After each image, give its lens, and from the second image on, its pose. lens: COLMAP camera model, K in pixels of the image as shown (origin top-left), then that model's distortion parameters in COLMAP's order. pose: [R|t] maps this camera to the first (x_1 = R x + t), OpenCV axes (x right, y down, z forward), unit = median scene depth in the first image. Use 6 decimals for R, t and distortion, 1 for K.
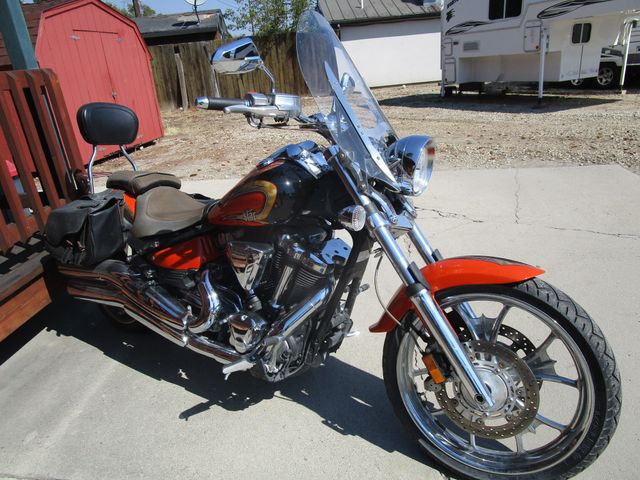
lens RADIAL K [[451.0, 0, 318.2], [0, 451.0, 241.4], [0, 0, 1]] dist [-0.041583, 0.018232]
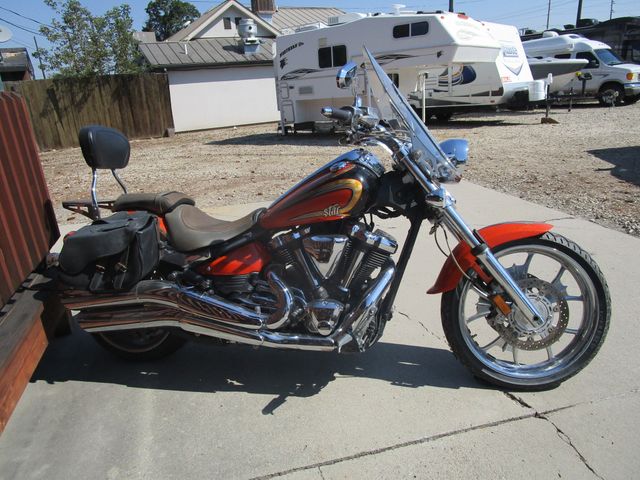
lens RADIAL K [[451.0, 0, 304.9], [0, 451.0, 245.3], [0, 0, 1]] dist [-0.041583, 0.018232]
pose [[0.923986, -0.101144, 0.368809, -0.122807], [0.132046, 0.989458, -0.059465, 0.017162], [-0.358907, 0.103645, 0.927601, -0.009774]]
